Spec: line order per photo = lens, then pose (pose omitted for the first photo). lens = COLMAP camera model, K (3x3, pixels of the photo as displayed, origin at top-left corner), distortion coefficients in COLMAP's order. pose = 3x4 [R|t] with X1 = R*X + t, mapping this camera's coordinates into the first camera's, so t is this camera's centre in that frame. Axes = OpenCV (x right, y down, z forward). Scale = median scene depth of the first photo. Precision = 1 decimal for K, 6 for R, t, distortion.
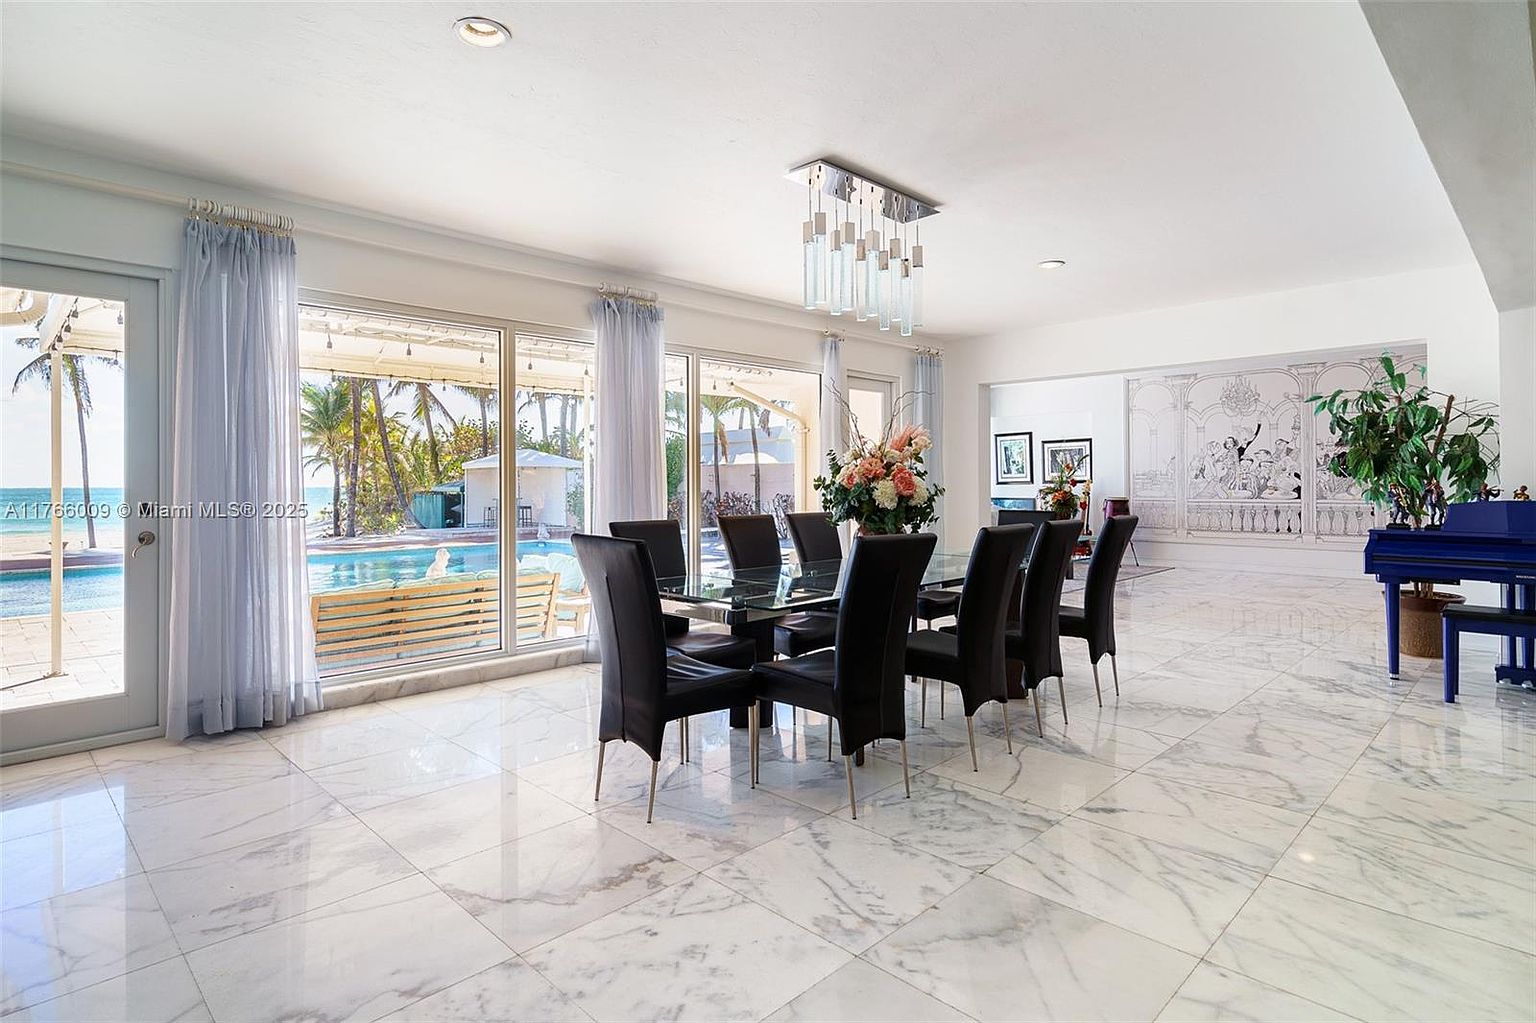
lens RADIAL K [[791.6, 0, 748.5], [0, 791.6, 478.8], [0, 0, 1]] dist [0.005769, 0.000073]
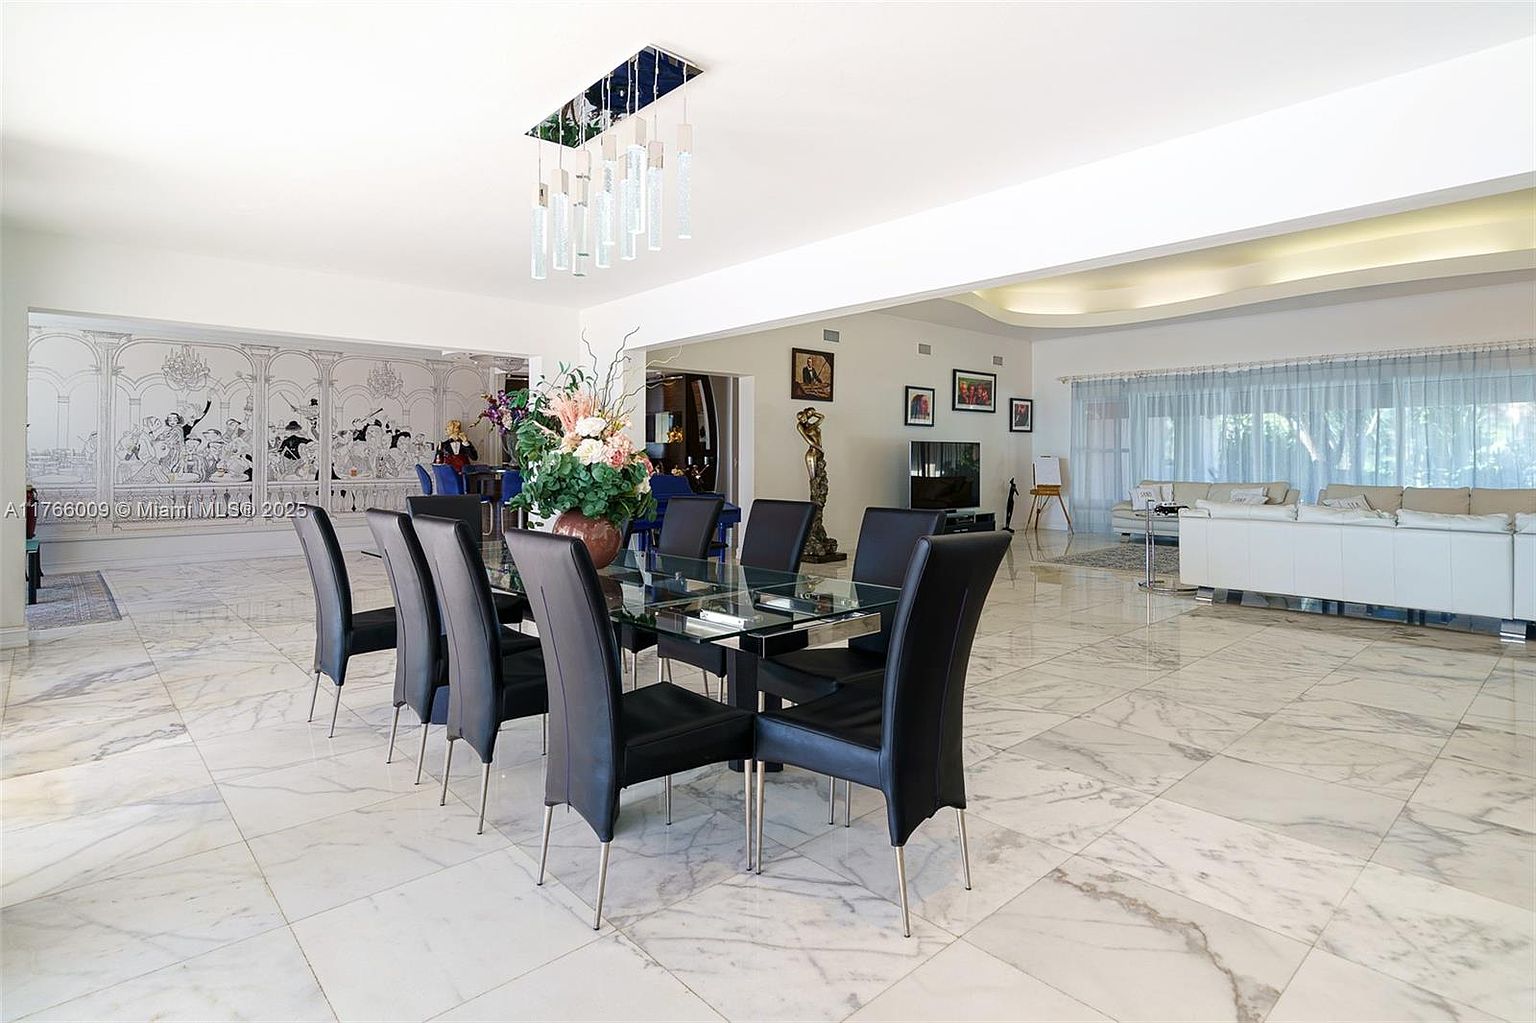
lens RADIAL K [[791.6, 0, 754.1], [0, 791.6, 458.8], [0, 0, 1]] dist [0.005769, 0.000073]
pose [[0.038934, 0.006875, 0.999218, -0.340696], [-0.003022, 0.999973, -0.006763, 0.003152], [-0.999237, -0.002756, 0.038954, 0.433527]]
